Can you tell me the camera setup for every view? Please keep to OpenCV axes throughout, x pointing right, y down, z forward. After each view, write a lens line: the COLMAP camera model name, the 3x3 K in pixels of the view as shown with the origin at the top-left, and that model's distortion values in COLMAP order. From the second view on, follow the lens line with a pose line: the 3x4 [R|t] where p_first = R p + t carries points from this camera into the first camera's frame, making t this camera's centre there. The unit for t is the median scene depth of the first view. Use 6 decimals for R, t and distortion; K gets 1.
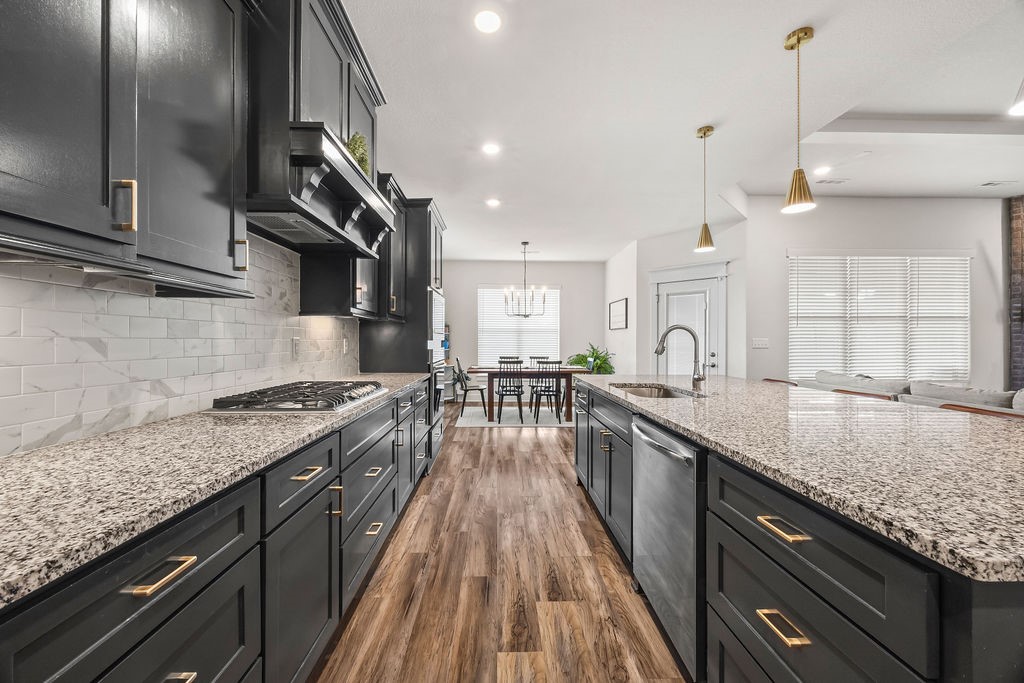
lens RADIAL K [[389.6, 0, 503.4], [0, 389.6, 341.9], [0, 0, 1]] dist [-0.004585, 0.000503]
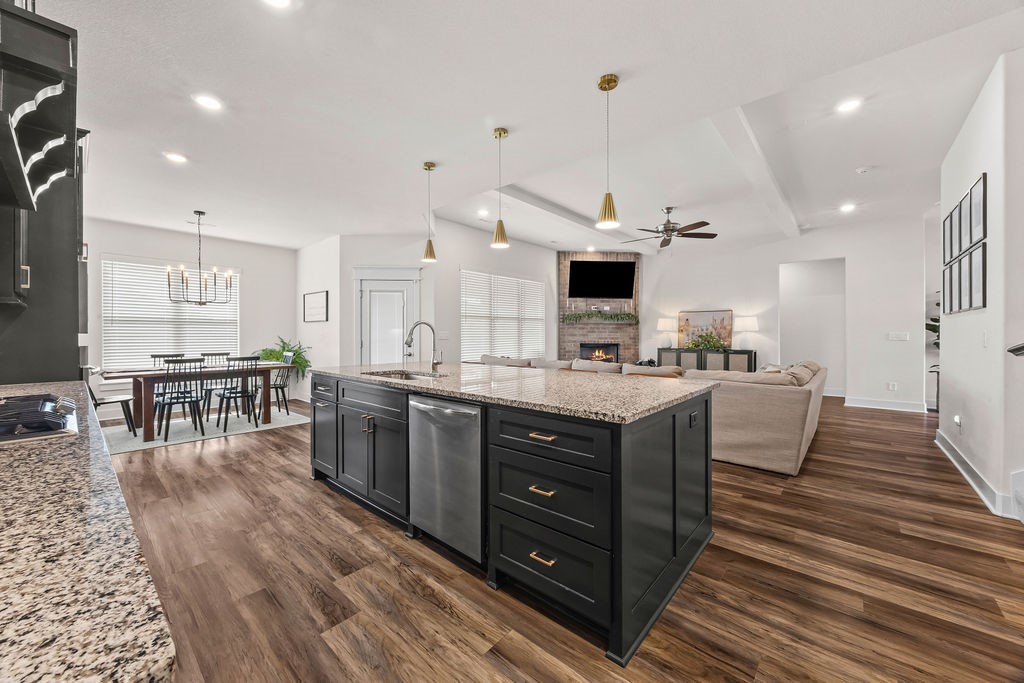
lens RADIAL K [[389.6, 0, 511.0], [0, 389.6, 336.8], [0, 0, 1]] dist [-0.004585, 0.000503]
pose [[0.674507, -0.006609, 0.738239, -0.235749], [0.002718, 0.999975, 0.006470, -0.000320], [-0.738263, -0.002358, 0.674508, -0.040364]]
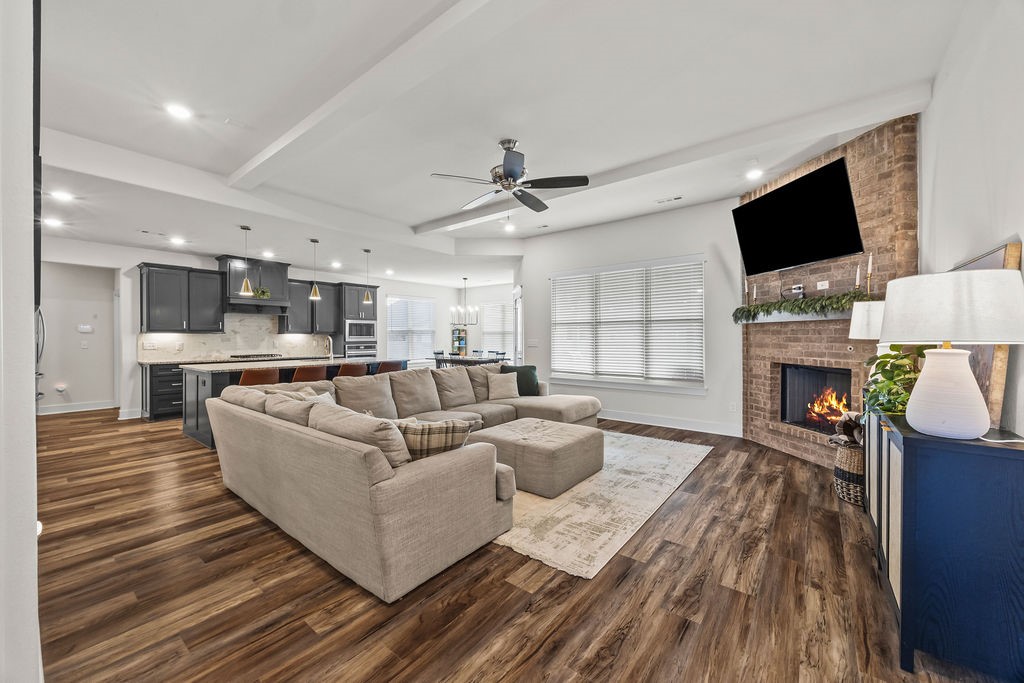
lens RADIAL K [[389.6, 0, 499.5], [0, 389.6, 339.1], [0, 0, 1]] dist [-0.004585, 0.000503]
pose [[0.765389, -0.000039, -0.643568, 2.632218], [0.003008, 0.999989, 0.003517, -0.028248], [0.643561, -0.004628, 0.765380, -0.257705]]
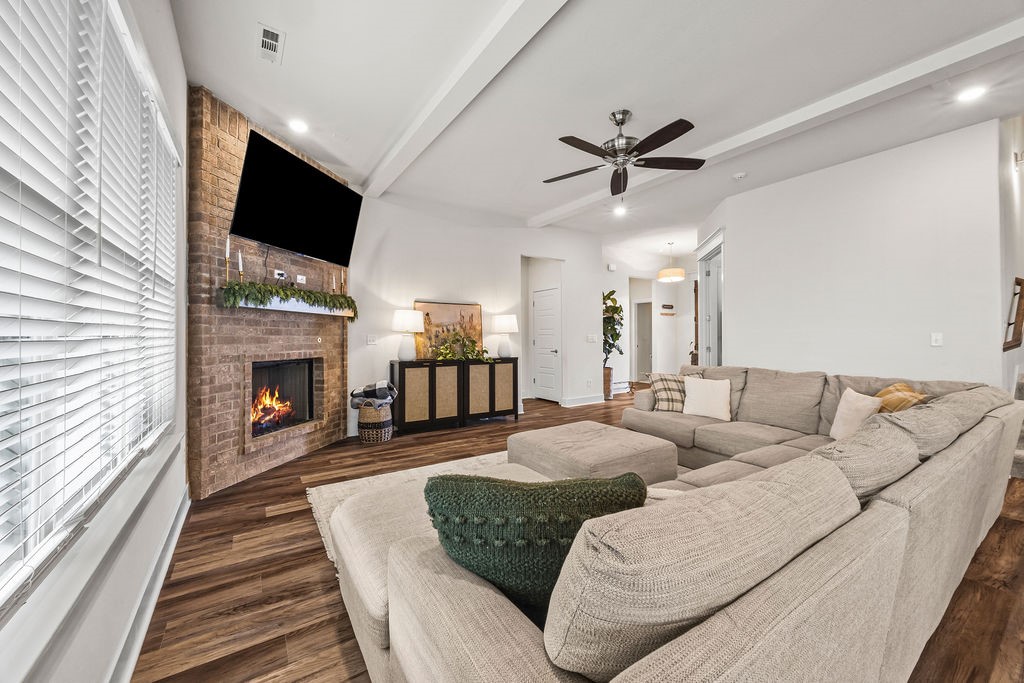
lens RADIAL K [[389.6, 0, 502.0], [0, 389.6, 335.0], [0, 0, 1]] dist [-0.004585, 0.000503]
pose [[-0.532591, 0.002008, 0.846370, 1.053419], [0.003355, 0.999994, -0.000261, -0.006149], [-0.846366, 0.002701, -0.532595, 1.653467]]
